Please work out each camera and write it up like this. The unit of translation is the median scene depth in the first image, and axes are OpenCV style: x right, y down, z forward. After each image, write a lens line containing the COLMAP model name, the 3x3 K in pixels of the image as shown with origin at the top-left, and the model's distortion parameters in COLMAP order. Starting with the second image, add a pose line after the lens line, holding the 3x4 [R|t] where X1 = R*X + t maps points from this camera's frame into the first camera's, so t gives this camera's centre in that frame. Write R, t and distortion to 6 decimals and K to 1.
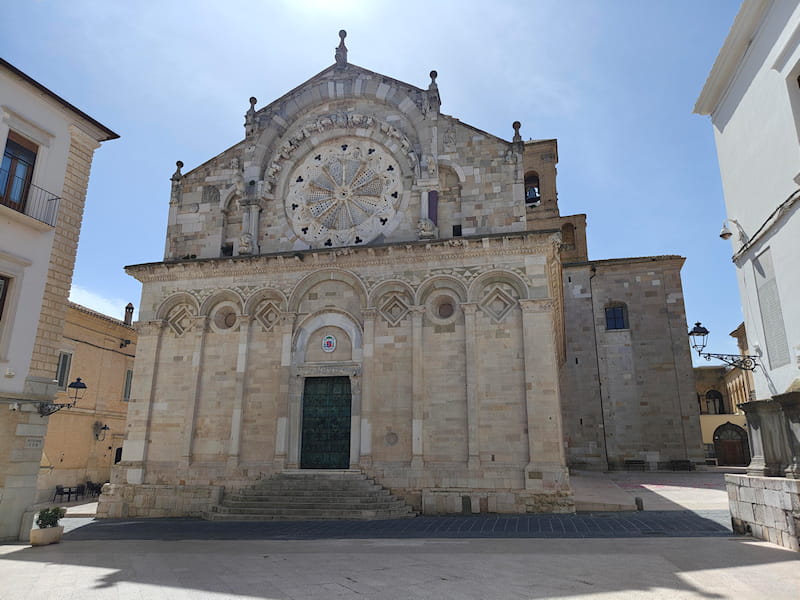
lens RADIAL K [[553.0, 0, 400.0], [0, 553.0, 300.0], [0, 0, 1]] dist [0.028611, 0.000115]
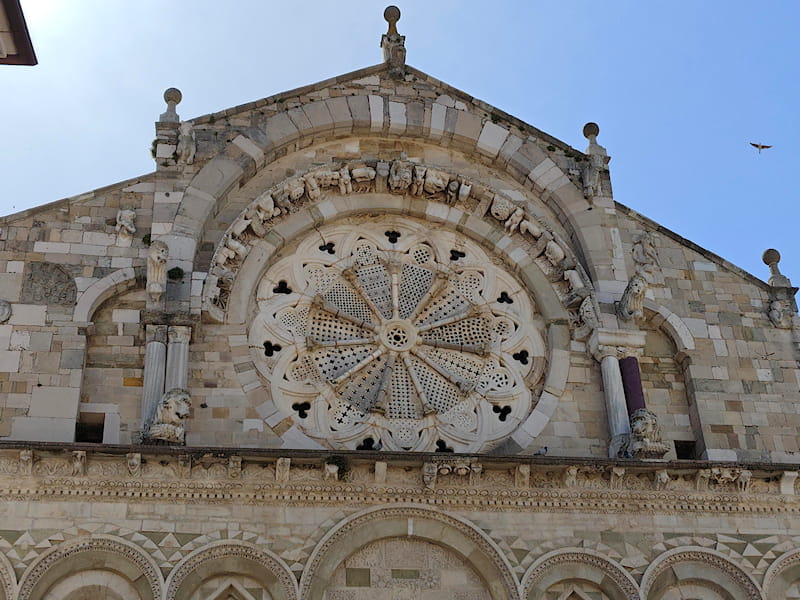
lens RADIAL K [[1137.6, 0, 400.0], [0, 1137.6, 300.0], [0, 0, 1]] dist [-0.006353, 0.046232]
pose [[0.925479, 0.174555, 0.336183, -0.411904], [-0.056744, 0.941369, -0.332573, 0.069467], [-0.374524, 0.288713, 0.881122, 0.251471]]
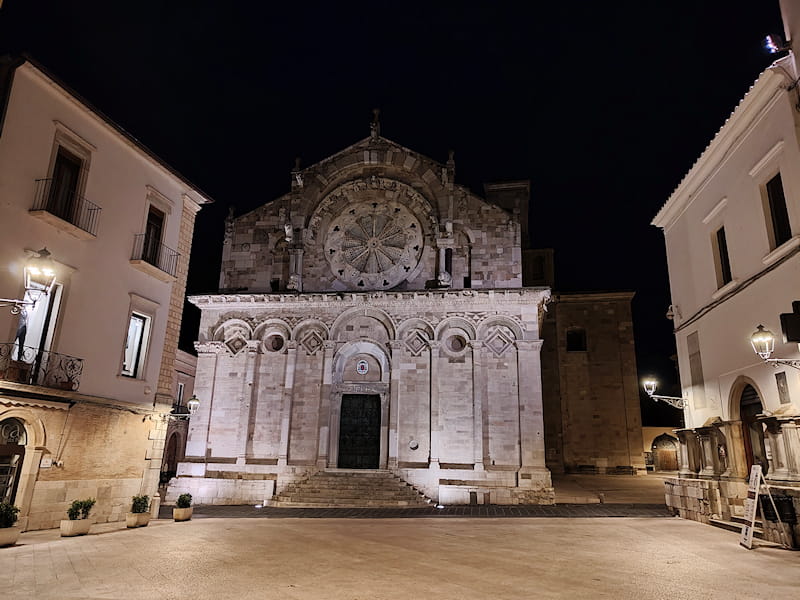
lens RADIAL K [[549.8, 0, 400.0], [0, 549.8, 300.0], [0, 0, 1]] dist [0.085632, -0.147342]
pose [[0.995743, 0.043416, 0.081312, -0.144361], [-0.043349, 0.999057, -0.002590, -0.069797], [-0.081347, -0.000946, 0.996685, -0.232776]]
